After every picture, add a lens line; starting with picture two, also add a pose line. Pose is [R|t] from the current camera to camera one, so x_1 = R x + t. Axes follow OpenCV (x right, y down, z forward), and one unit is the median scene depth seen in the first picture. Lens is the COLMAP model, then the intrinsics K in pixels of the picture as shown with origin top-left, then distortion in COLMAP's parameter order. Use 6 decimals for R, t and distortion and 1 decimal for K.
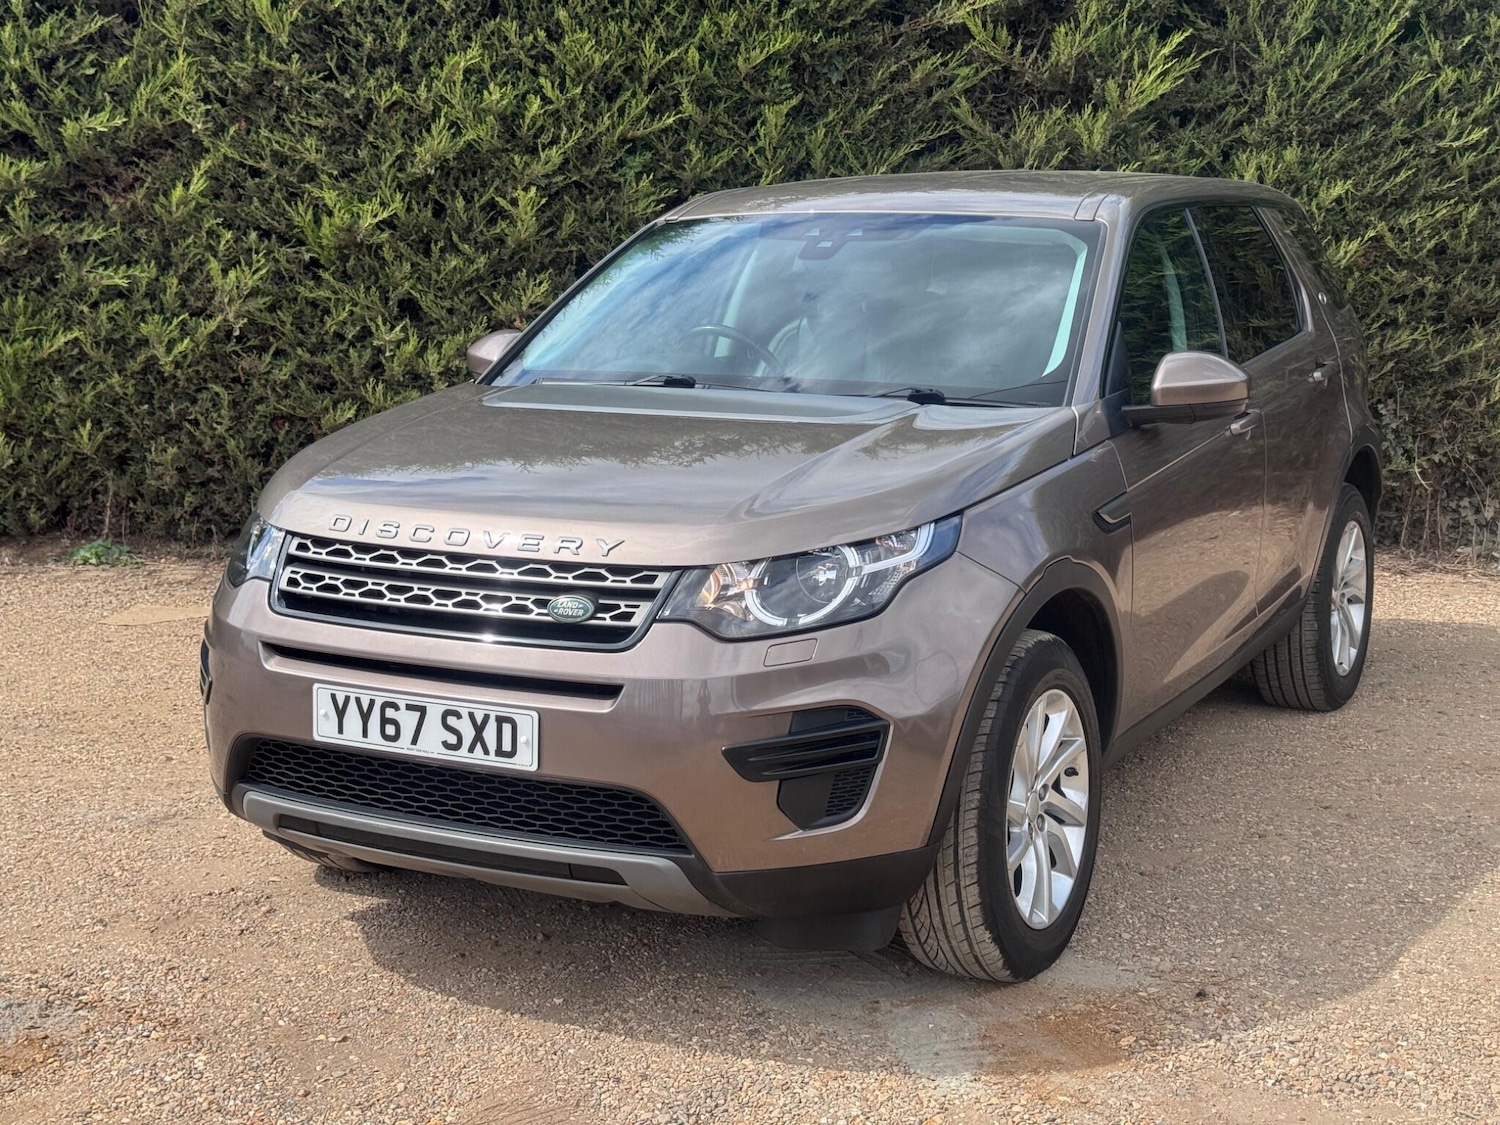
lens RADIAL K [[2091.9, 0, 748.8], [0, 2091.9, 573.5], [0, 0, 1]] dist [0.214228, -0.516540]
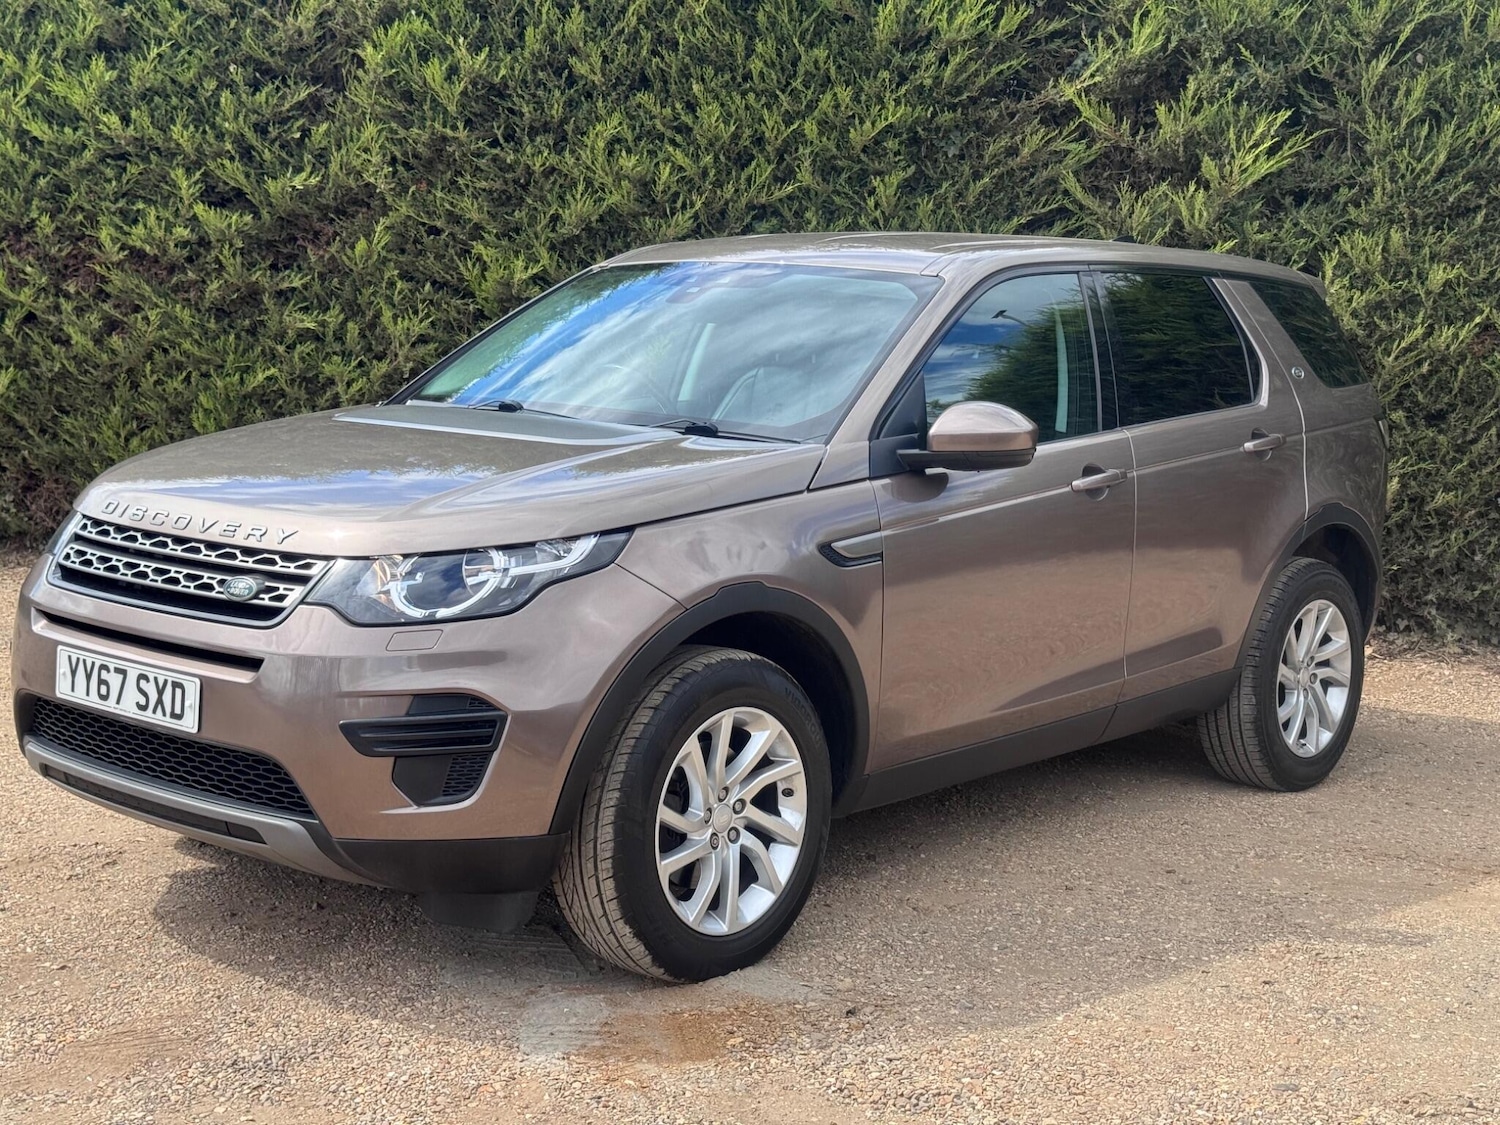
lens RADIAL K [[2092.3, 0, 754.8], [0, 2092.3, 571.4], [0, 0, 1]] dist [0.210877, -0.497843]
pose [[0.973201, 0.063704, -0.220958, 0.193836], [-0.073249, 0.996690, -0.035265, 0.012455], [0.217980, 0.050505, 0.974646, -0.010492]]
